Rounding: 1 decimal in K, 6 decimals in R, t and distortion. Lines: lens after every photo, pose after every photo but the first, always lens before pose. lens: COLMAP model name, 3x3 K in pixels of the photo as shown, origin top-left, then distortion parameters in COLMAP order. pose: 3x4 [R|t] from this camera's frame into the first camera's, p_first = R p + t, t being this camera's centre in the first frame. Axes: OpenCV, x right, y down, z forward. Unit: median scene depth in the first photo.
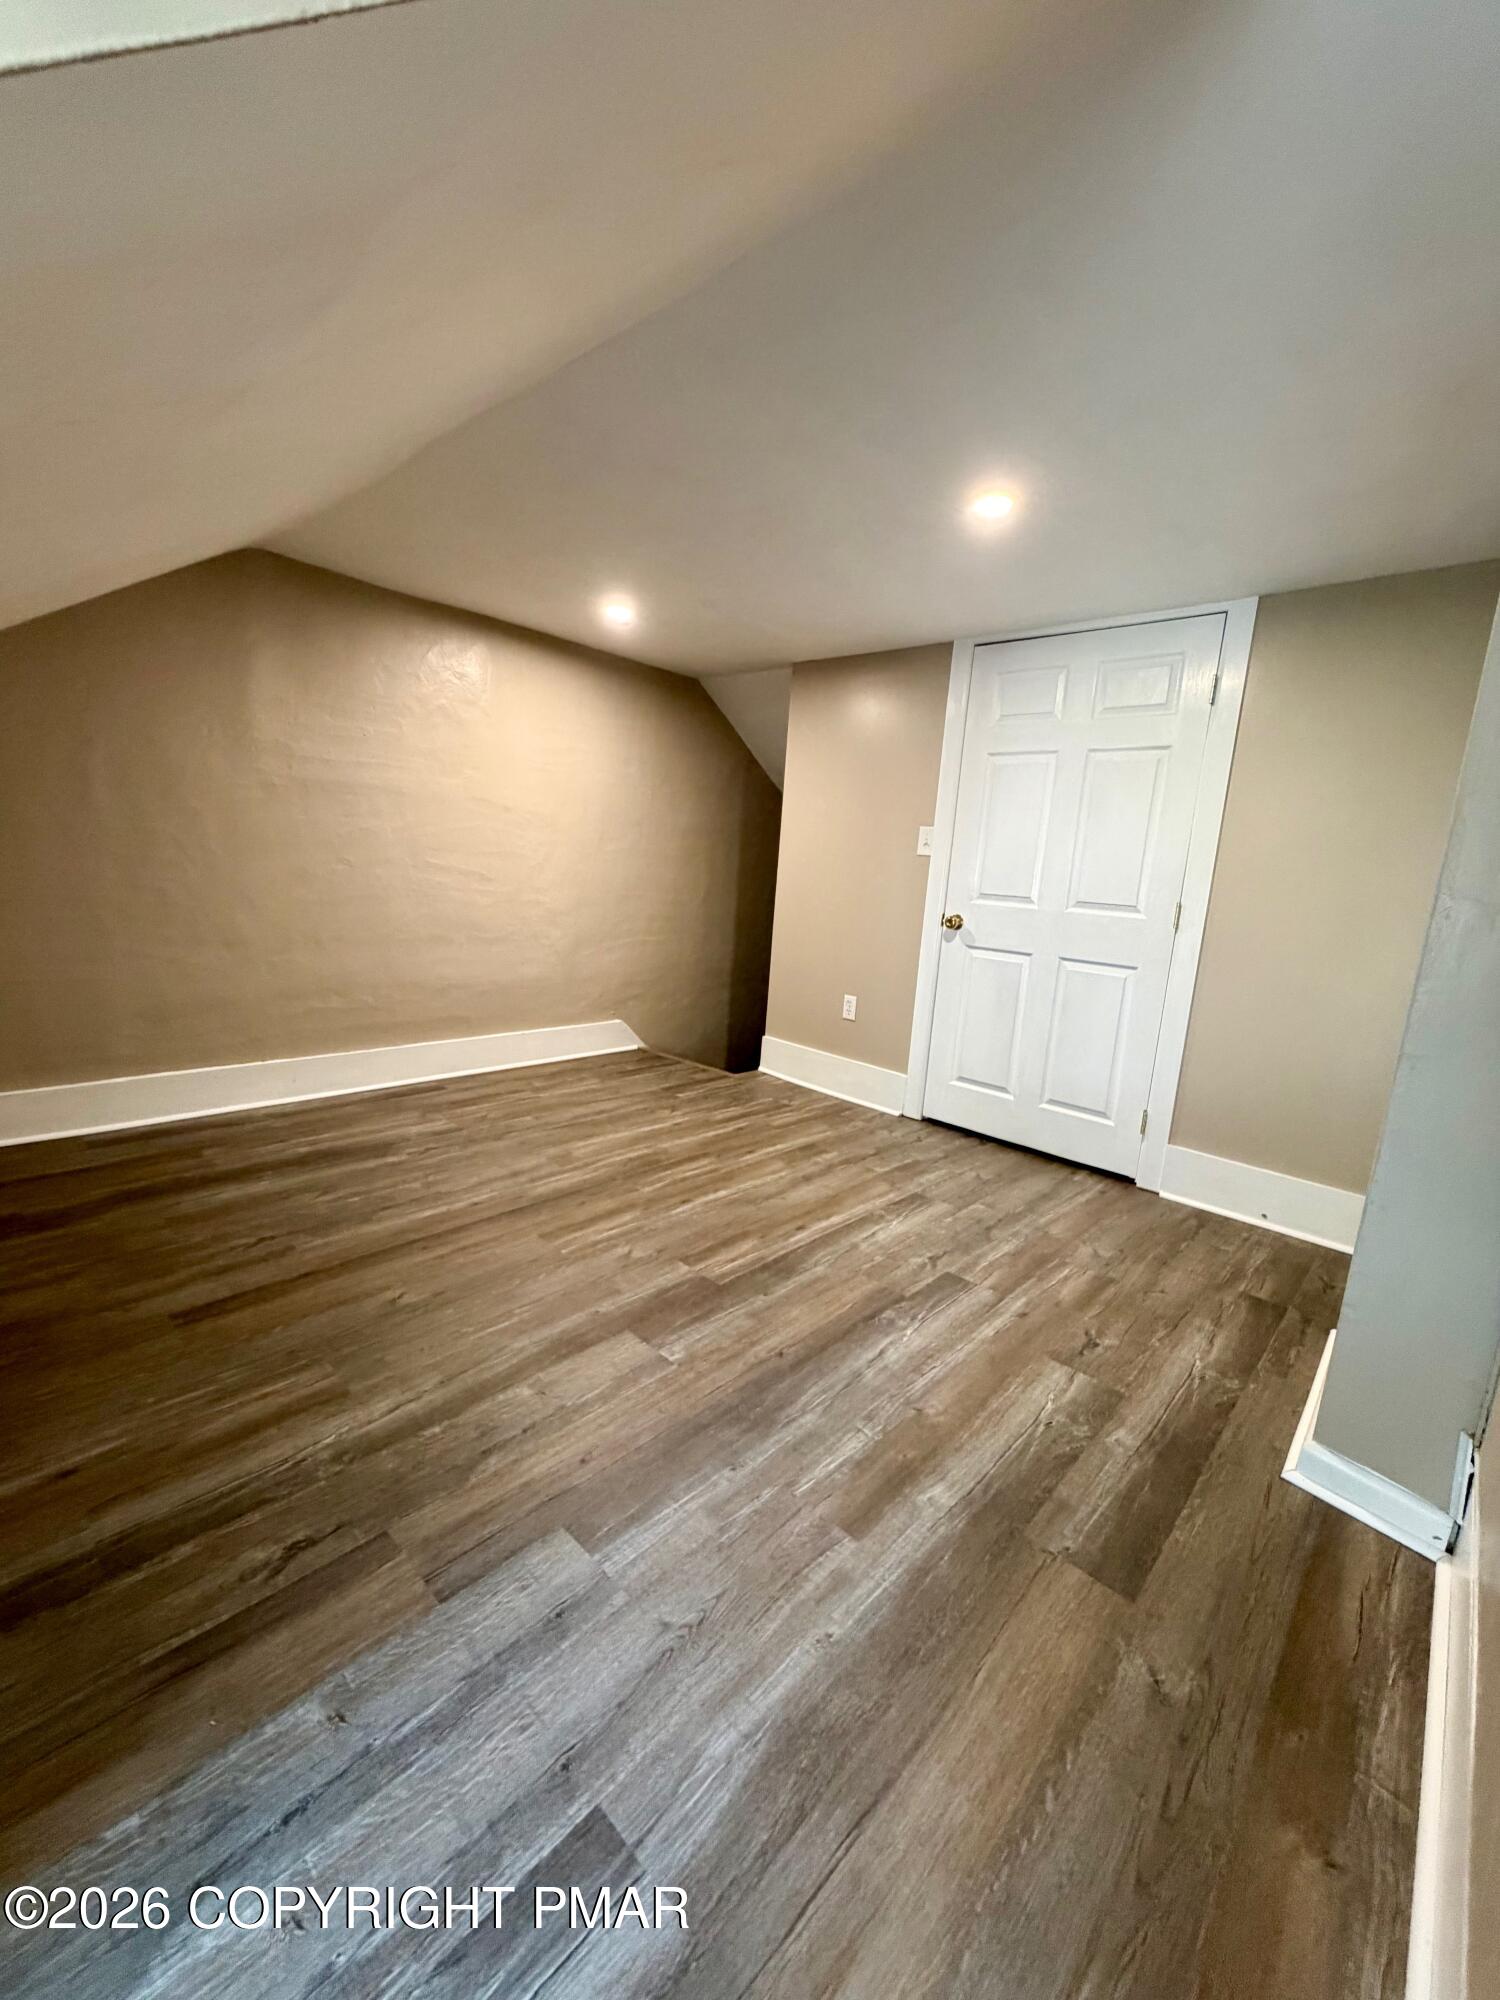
lens RADIAL K [[796.4, 0, 750.0], [0, 796.4, 1000.0], [0, 0, 1]] dist [0.032935, 0.000080]
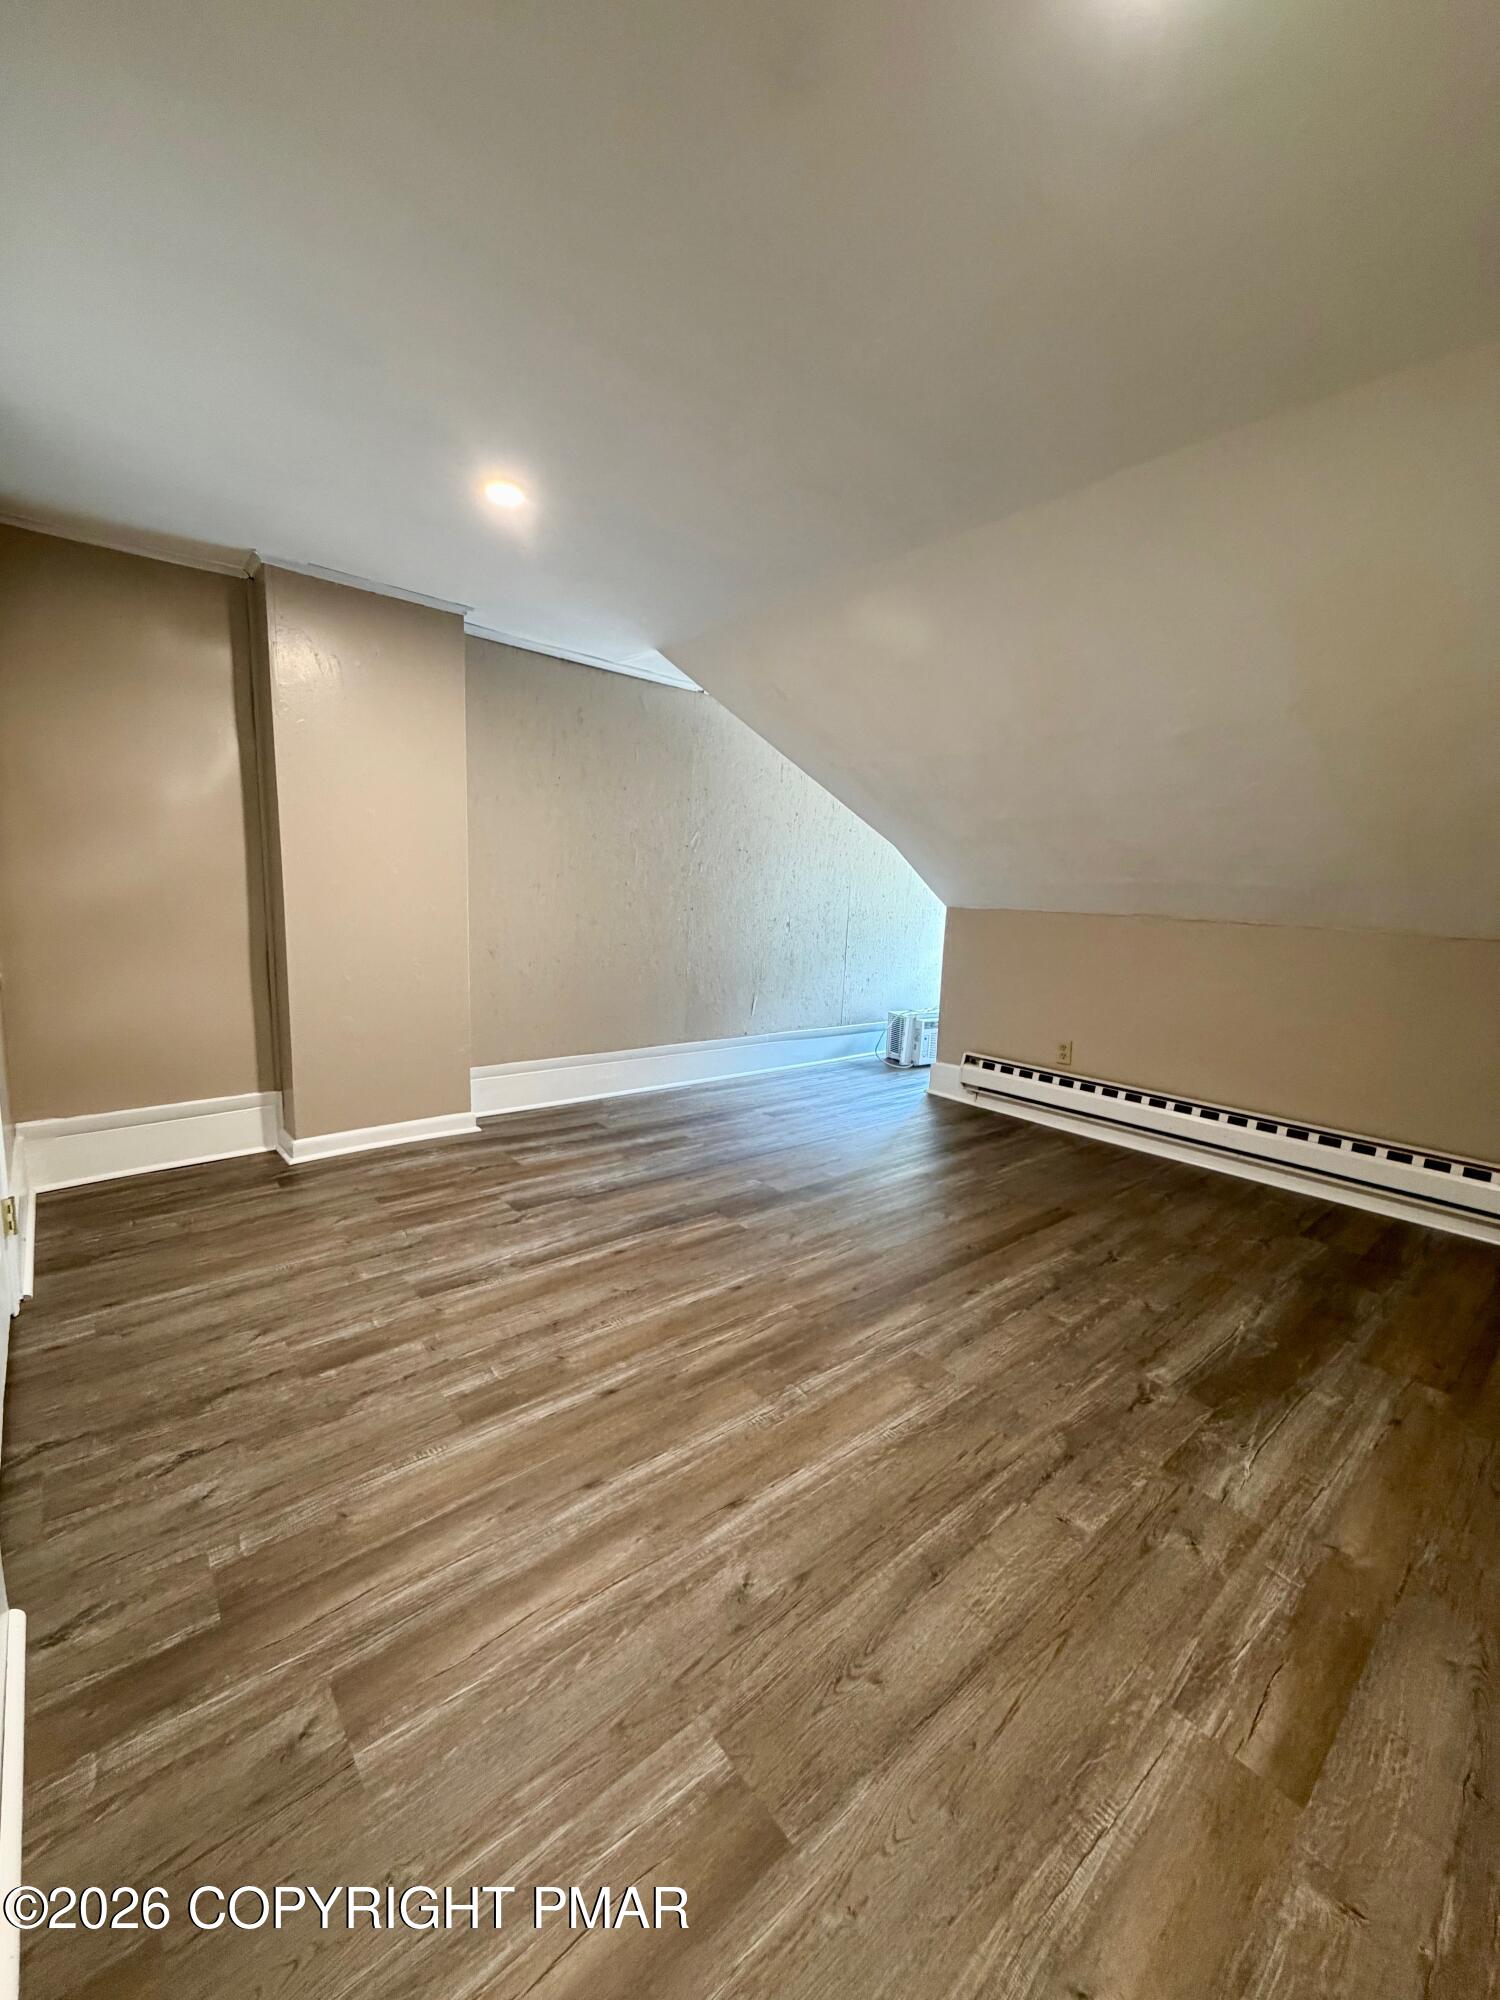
lens RADIAL K [[796.4, 0, 750.0], [0, 796.4, 1000.0], [0, 0, 1]] dist [0.032935, 0.000080]
pose [[-0.987784, -0.124376, 0.093878, -0.131559], [-0.089037, 0.944900, 0.315018, -0.288686], [-0.127886, 0.302811, -0.944431, 1.640550]]
